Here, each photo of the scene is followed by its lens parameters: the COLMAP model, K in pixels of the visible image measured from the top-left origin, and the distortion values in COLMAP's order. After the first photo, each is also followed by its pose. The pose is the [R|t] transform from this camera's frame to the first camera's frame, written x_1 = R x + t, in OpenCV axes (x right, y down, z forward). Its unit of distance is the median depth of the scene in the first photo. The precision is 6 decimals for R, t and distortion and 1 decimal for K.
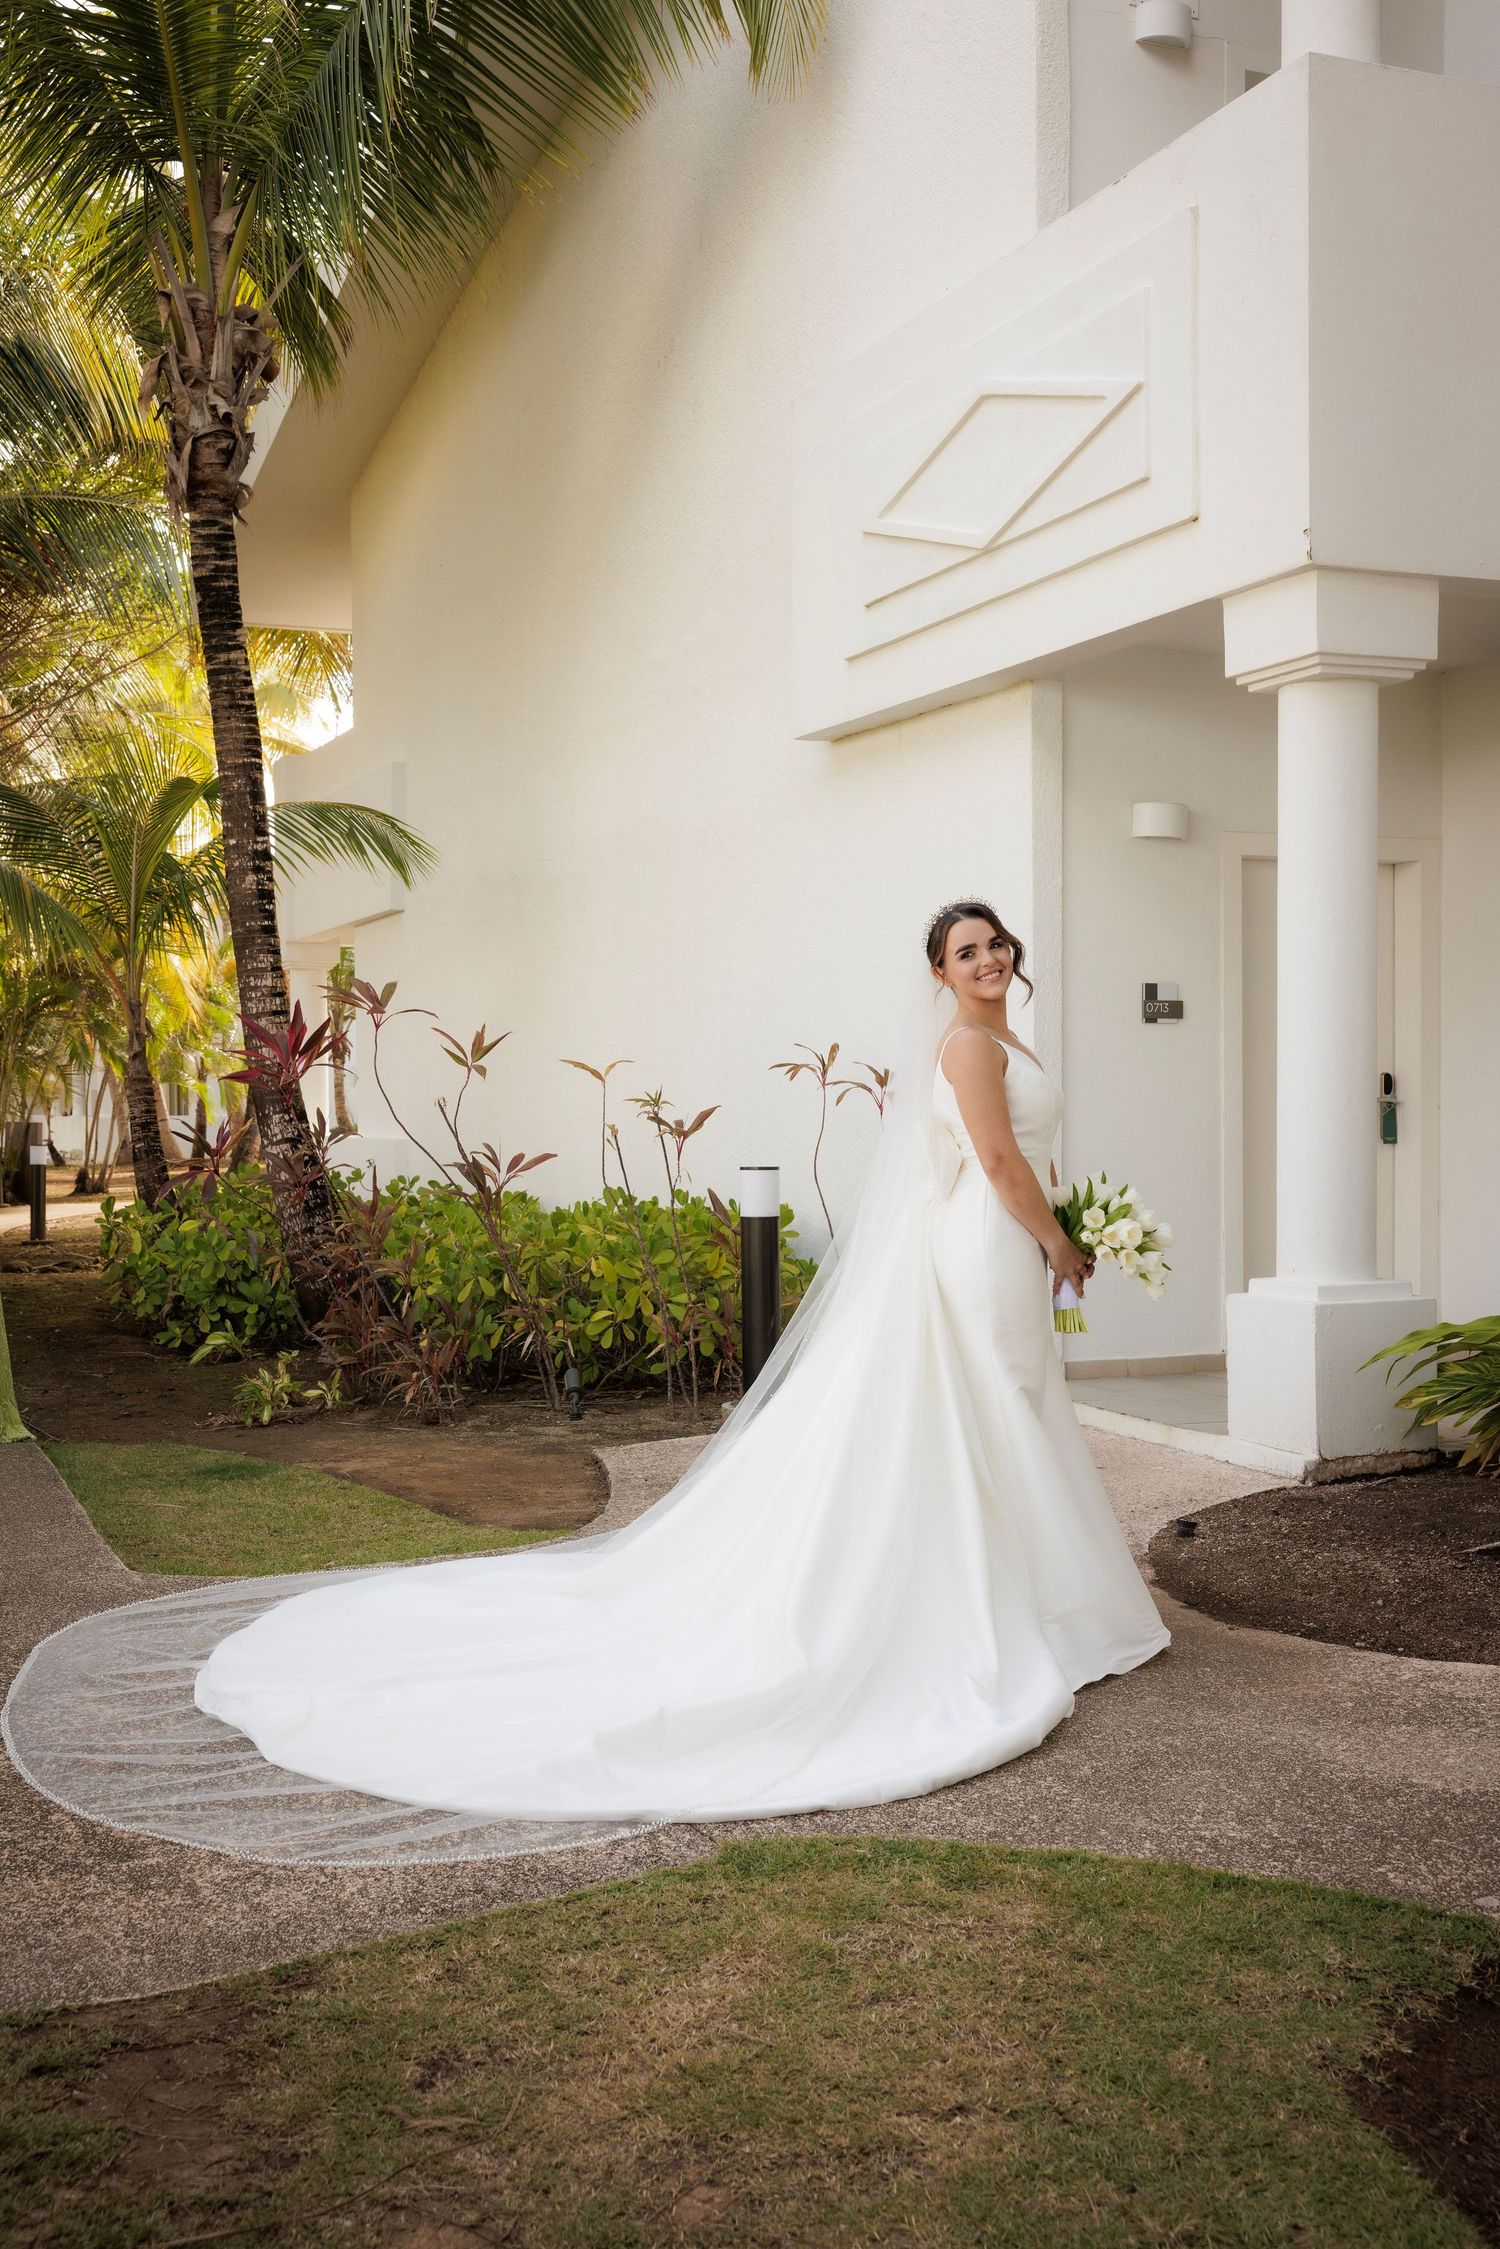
lens RADIAL K [[2390.2, 0, 683.3], [0, 2390.2, 1196.2], [0, 0, 1]] dist [-0.002439, 0.016266]
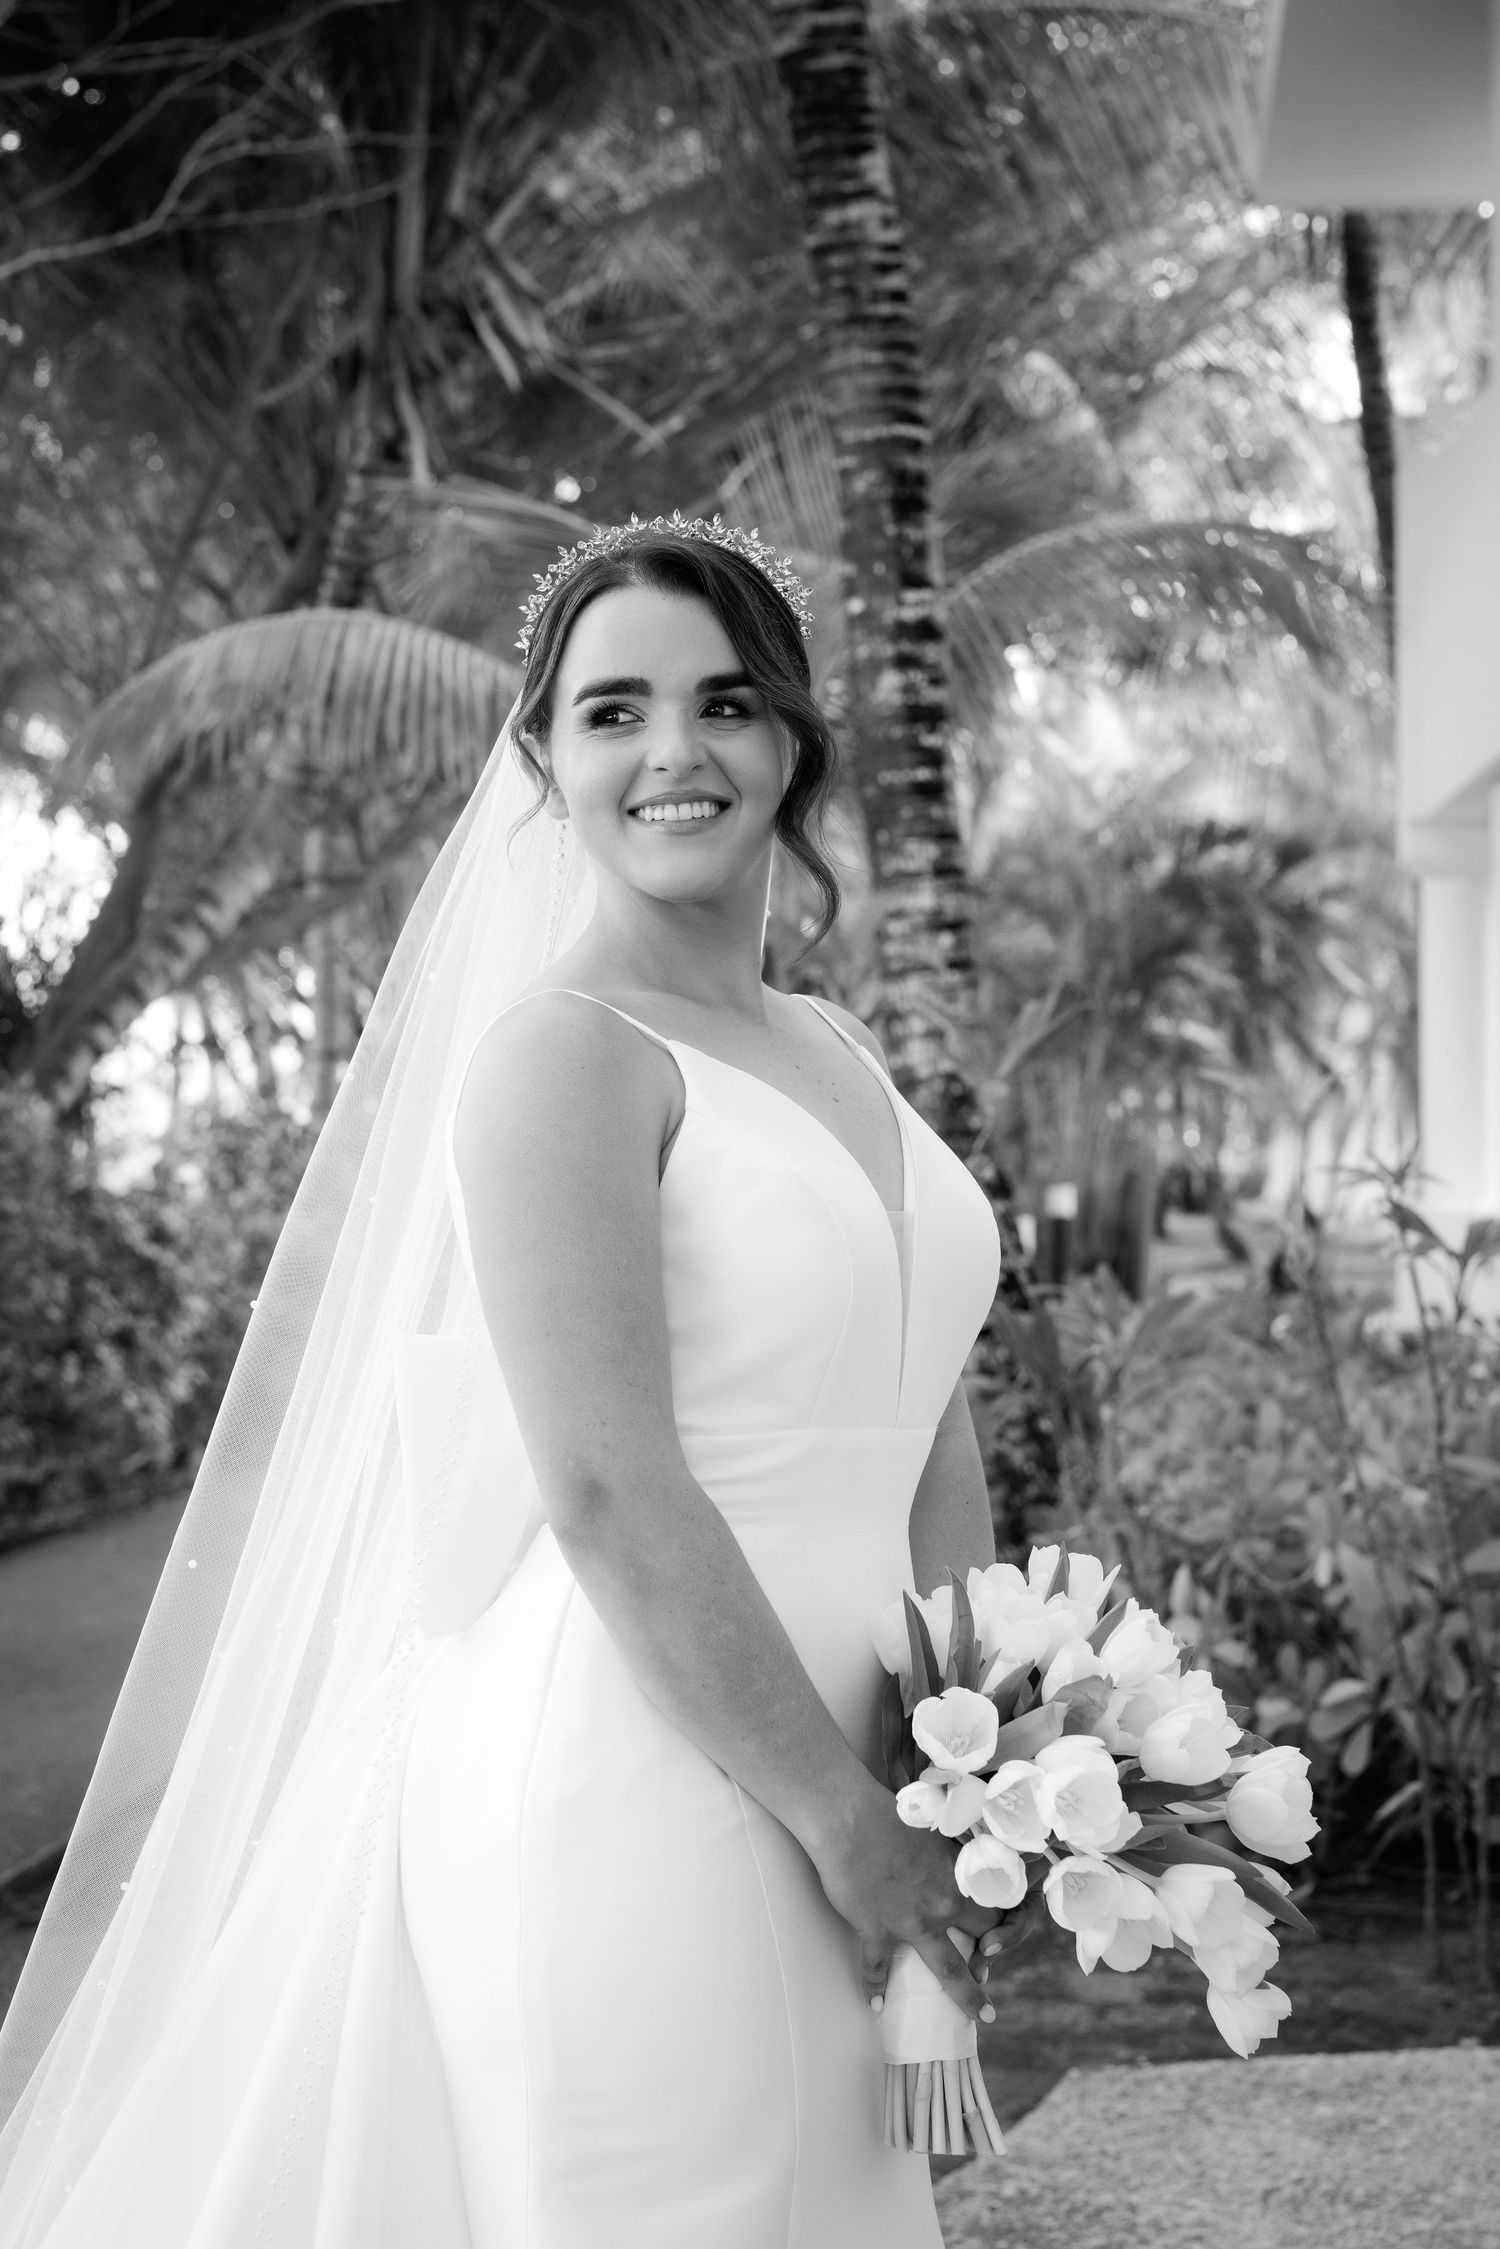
lens RADIAL K [[4152.6, 0, 745.9], [0, 4152.6, 1156.3], [0, 0, 1]] dist [0.029032, 0.038971]
pose [[0.891472, -0.002988, -0.453065, 0.207808], [-0.008932, 0.999668, -0.024168, -0.024981], [0.452987, 0.025591, 0.891150, 0.332617]]
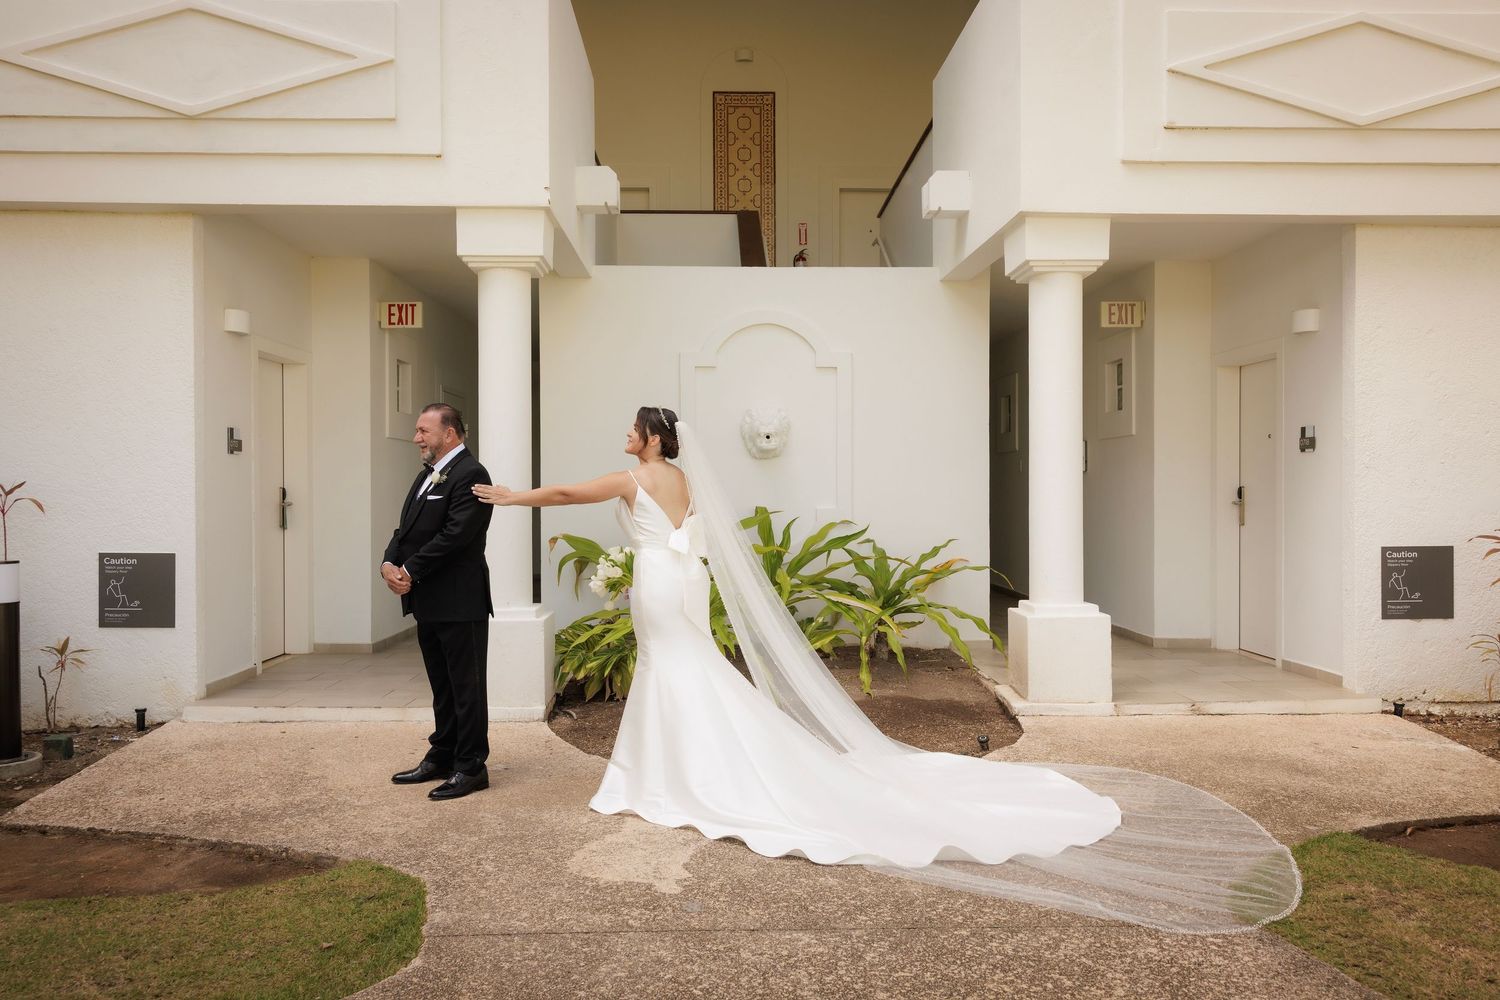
lens RADIAL K [[1192.9, 0, 750.0], [0, 1192.9, 500.0], [0, 0, 1]] dist [0.002702, 0.008201]
pose [[0.329655, 0.002137, 0.944099, -0.434259], [0.035367, 0.999268, -0.014611, -0.021487], [-0.943439, 0.038207, 0.329338, 0.463356]]
